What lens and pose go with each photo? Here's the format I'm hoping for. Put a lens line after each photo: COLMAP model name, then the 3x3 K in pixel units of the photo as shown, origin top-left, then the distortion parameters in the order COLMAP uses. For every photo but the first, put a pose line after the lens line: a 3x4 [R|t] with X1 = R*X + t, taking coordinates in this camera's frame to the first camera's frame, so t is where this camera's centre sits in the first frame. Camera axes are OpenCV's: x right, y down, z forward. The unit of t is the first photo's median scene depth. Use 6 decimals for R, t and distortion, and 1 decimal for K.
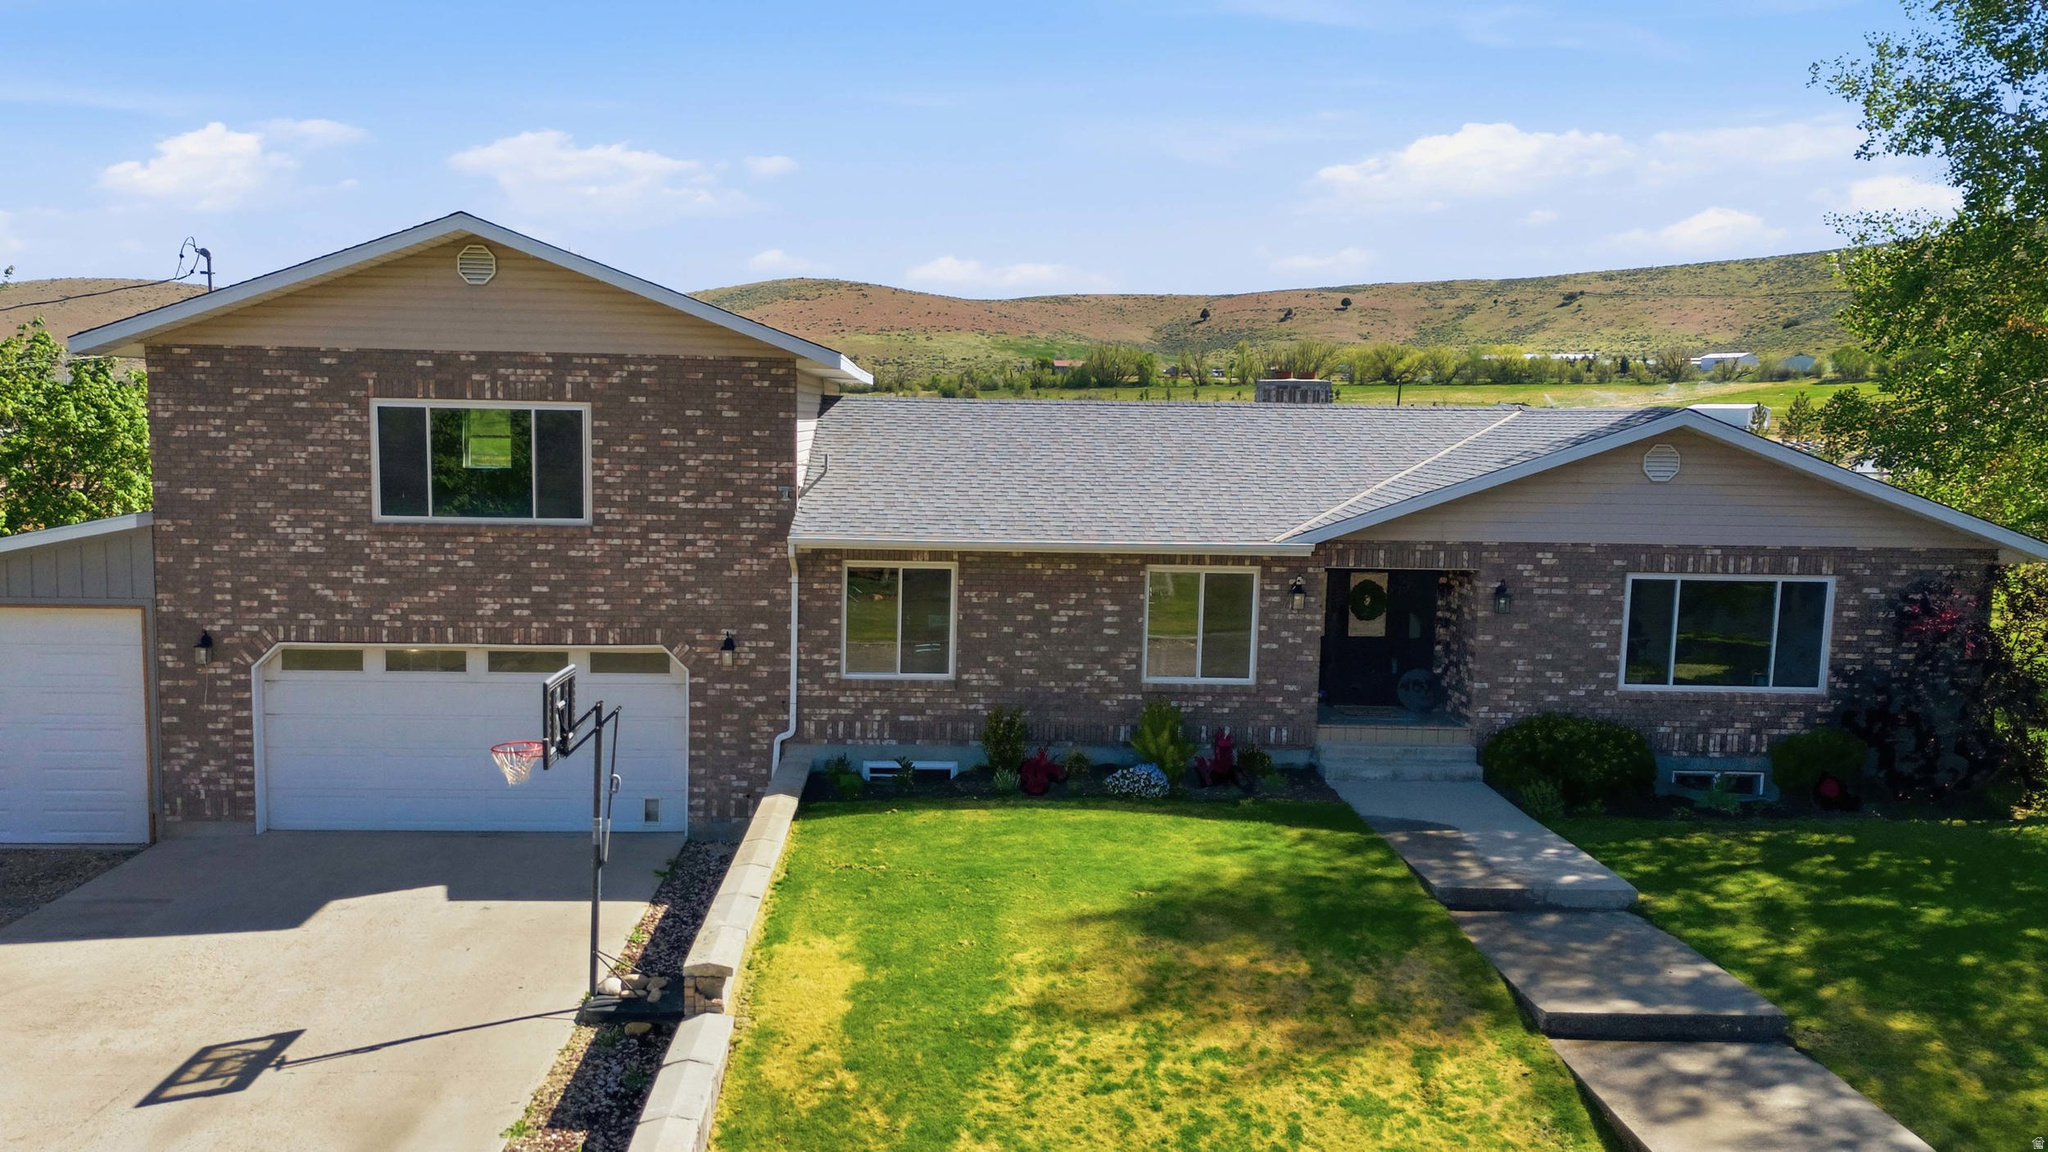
lens RADIAL K [[1552.4, 0, 995.0], [0, 1552.4, 471.2], [0, 0, 1]] dist [0.036460, -0.007750]
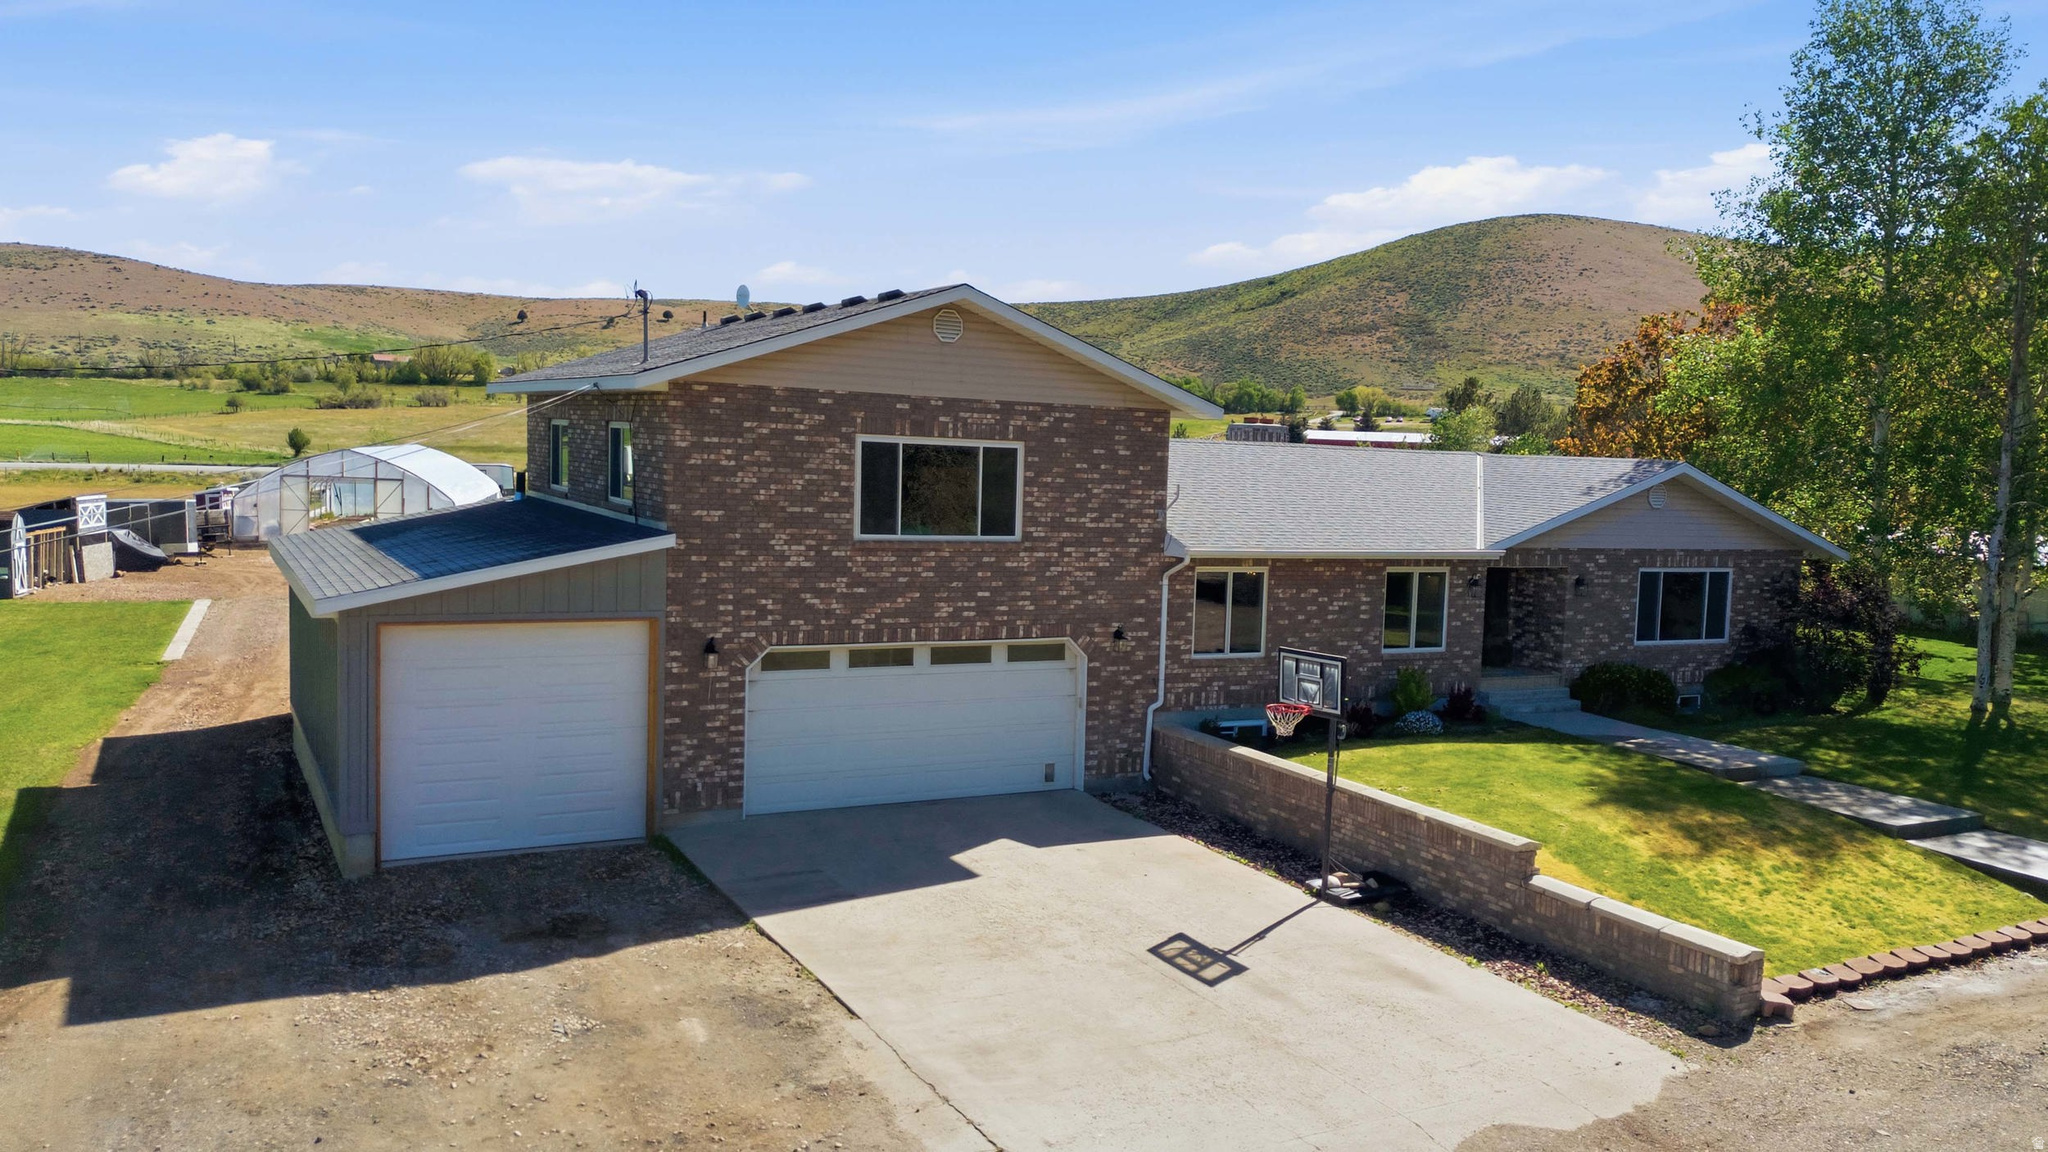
lens RADIAL K [[1523.0, 0, 1012.4], [0, 1523.0, 511.8], [0, 0, 1]] dist [0.072117, -0.052342]
pose [[0.899345, -0.003430, 0.437226, -0.775785], [-0.004204, 0.999855, 0.016492, -0.006715], [-0.437220, -0.016670, 0.899200, -0.042785]]
